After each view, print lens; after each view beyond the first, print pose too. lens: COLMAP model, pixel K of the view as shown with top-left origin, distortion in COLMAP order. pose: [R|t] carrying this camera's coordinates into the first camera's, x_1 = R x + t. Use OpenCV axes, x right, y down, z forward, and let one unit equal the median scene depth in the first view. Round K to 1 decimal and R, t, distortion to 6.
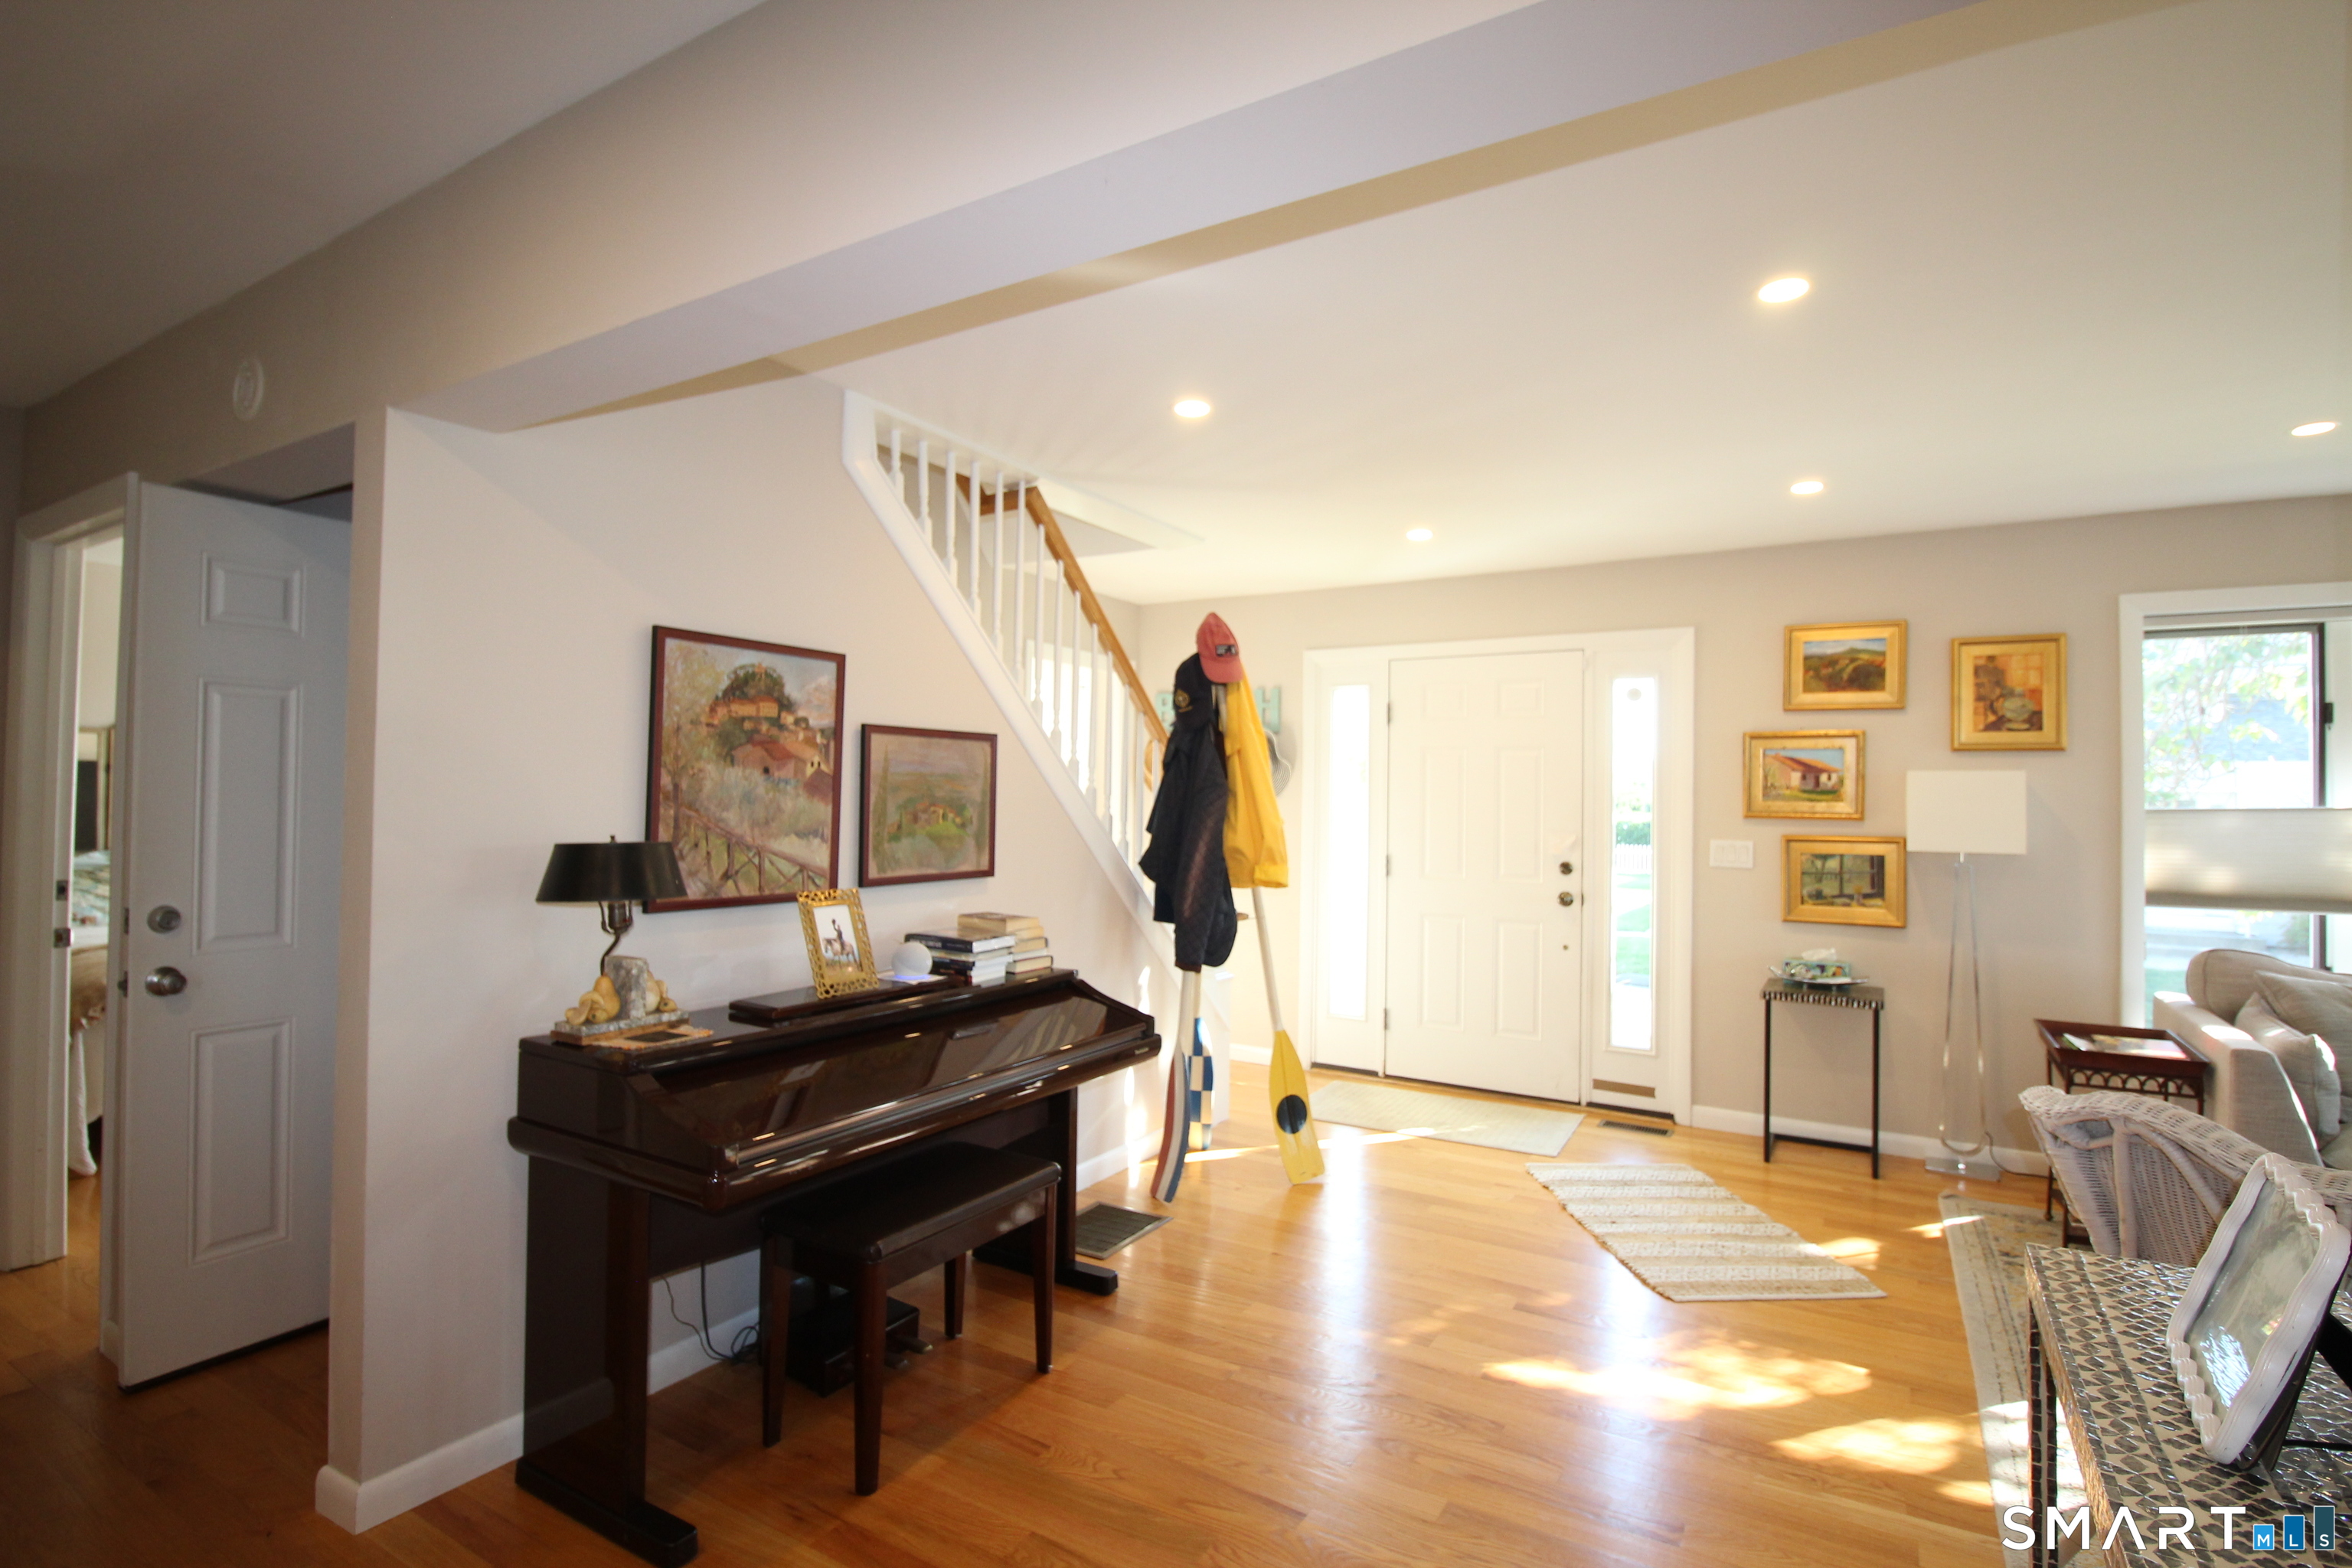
lens RADIAL K [[1136.0, 0, 1170.2], [0, 1136.0, 772.5], [0, 0, 1]] dist [0.001356, 0.000587]
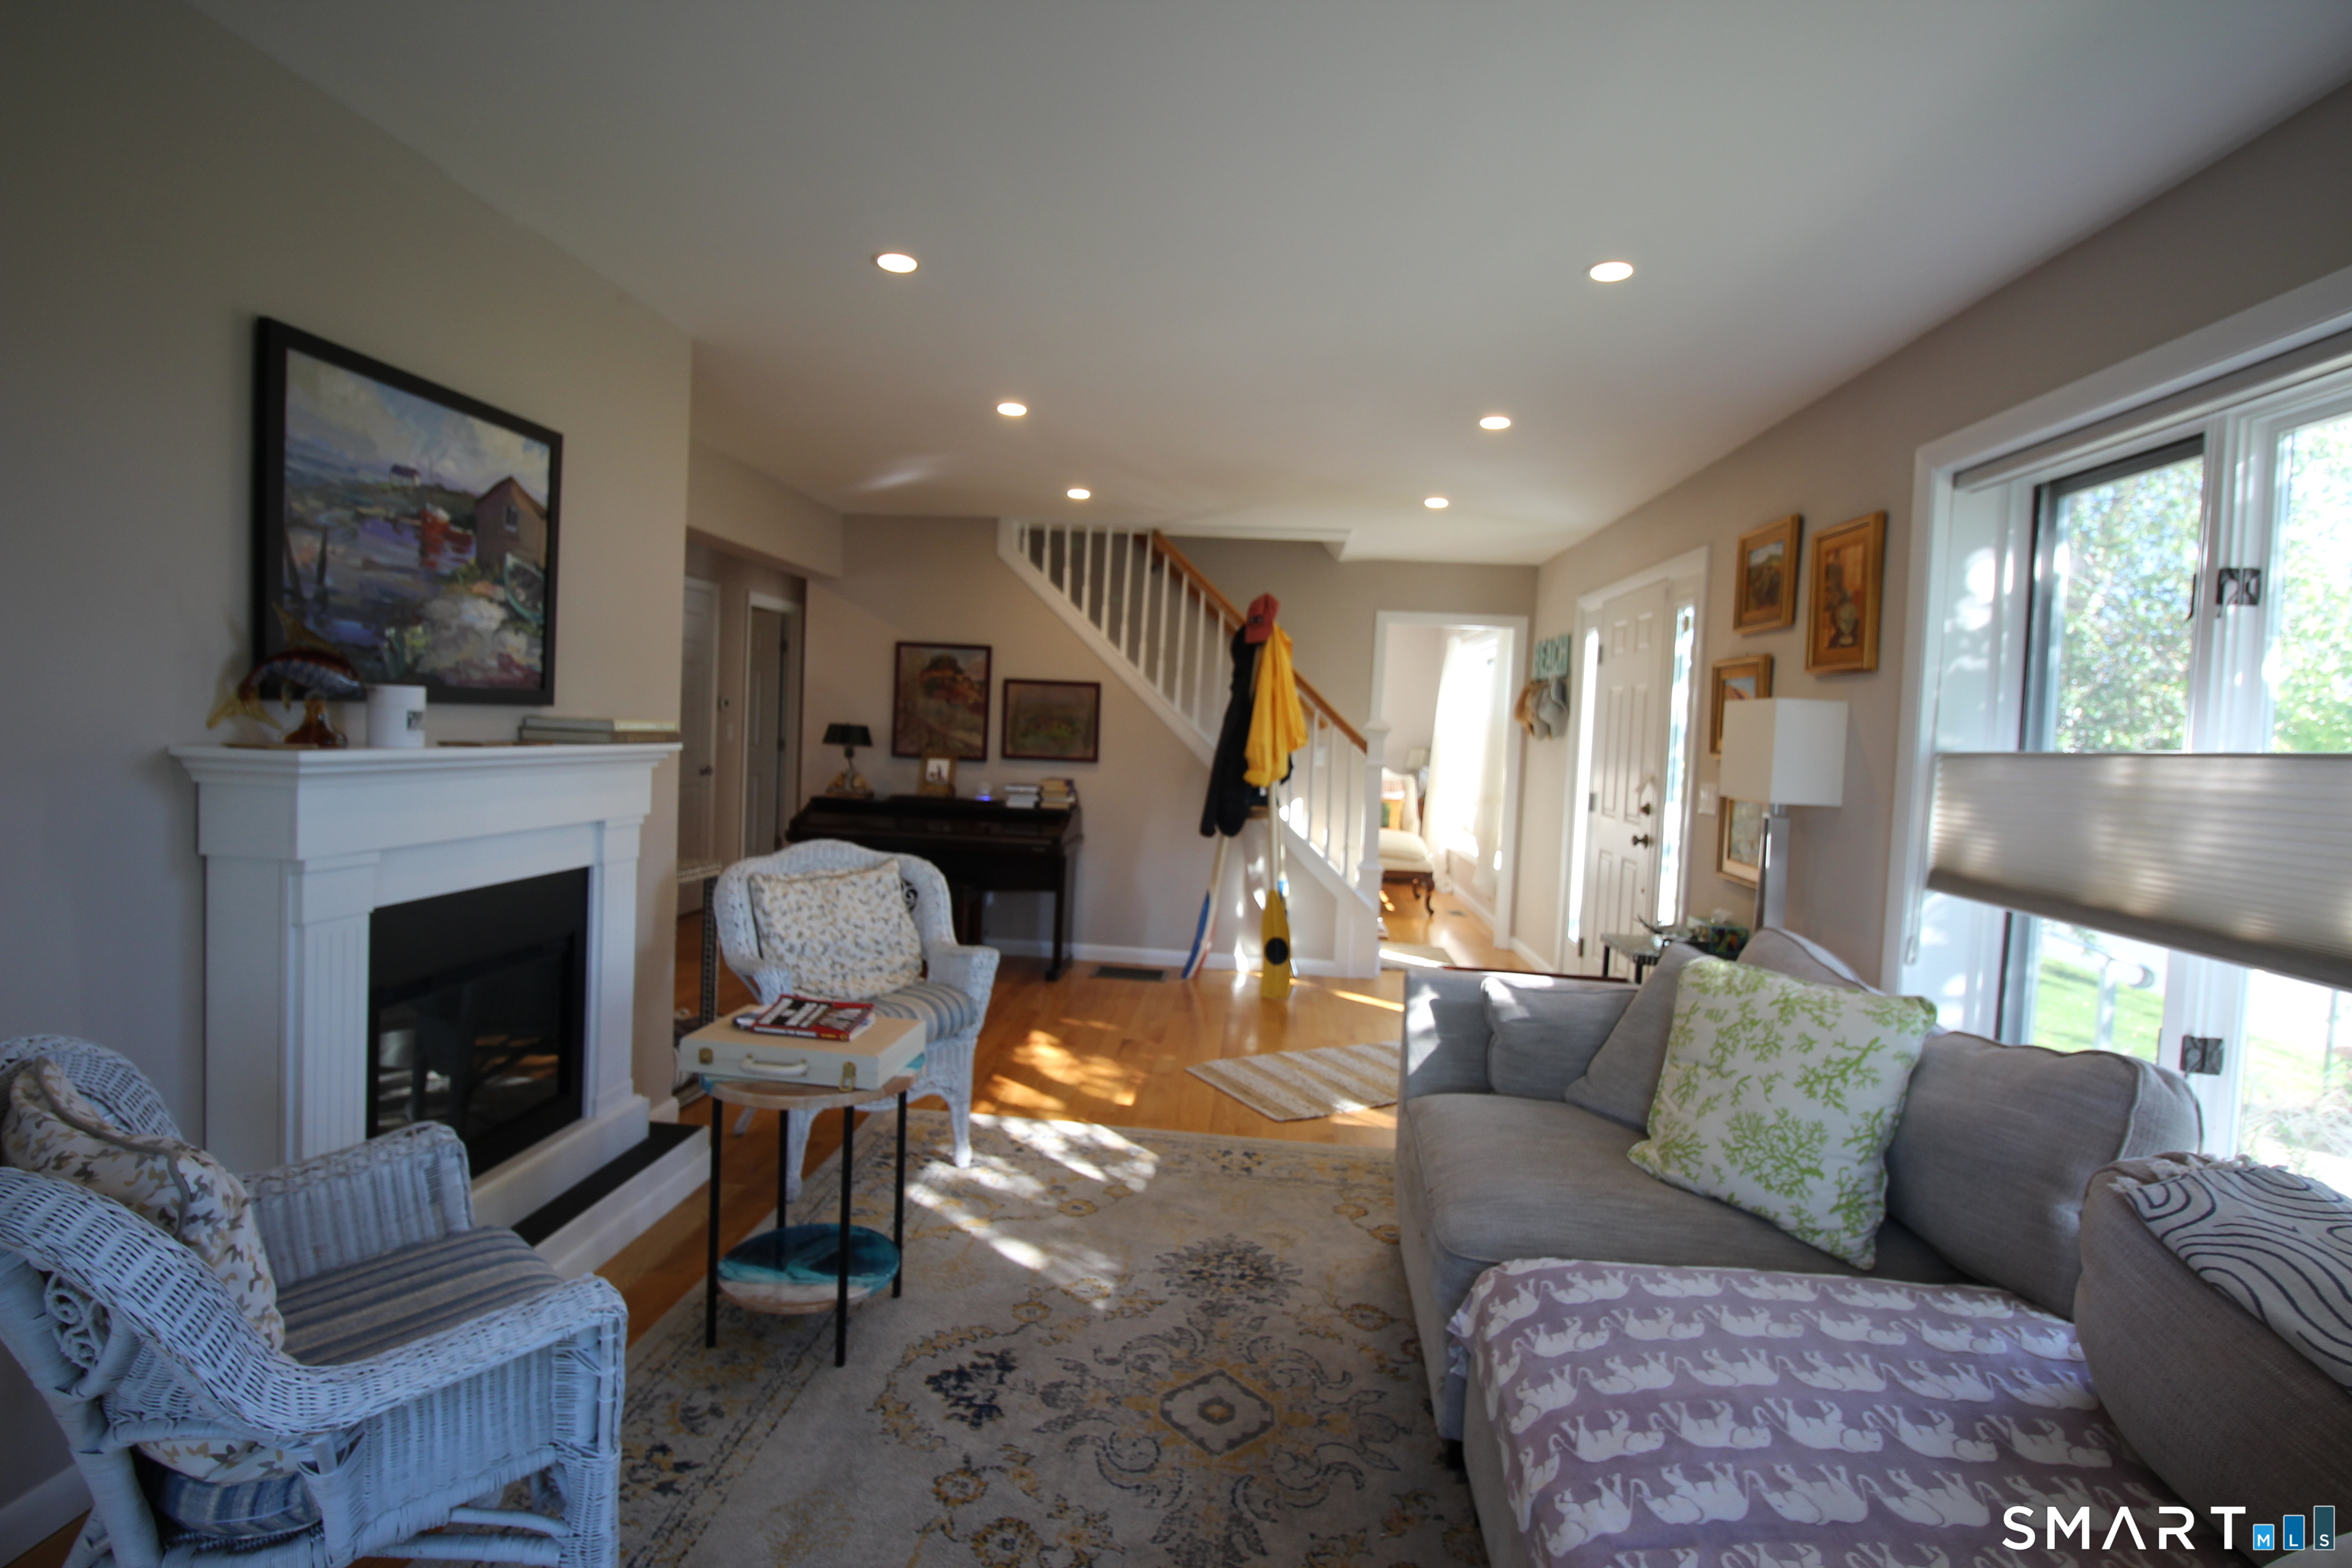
lens RADIAL K [[1136.0, 0, 1170.2], [0, 1136.0, 772.5], [0, 0, 1]] dist [0.001356, 0.000587]
pose [[0.446521, 0.046782, -0.893550, 1.806411], [-0.018679, 0.998902, 0.042964, 0.034491], [0.894578, -0.002494, 0.446904, 0.367735]]
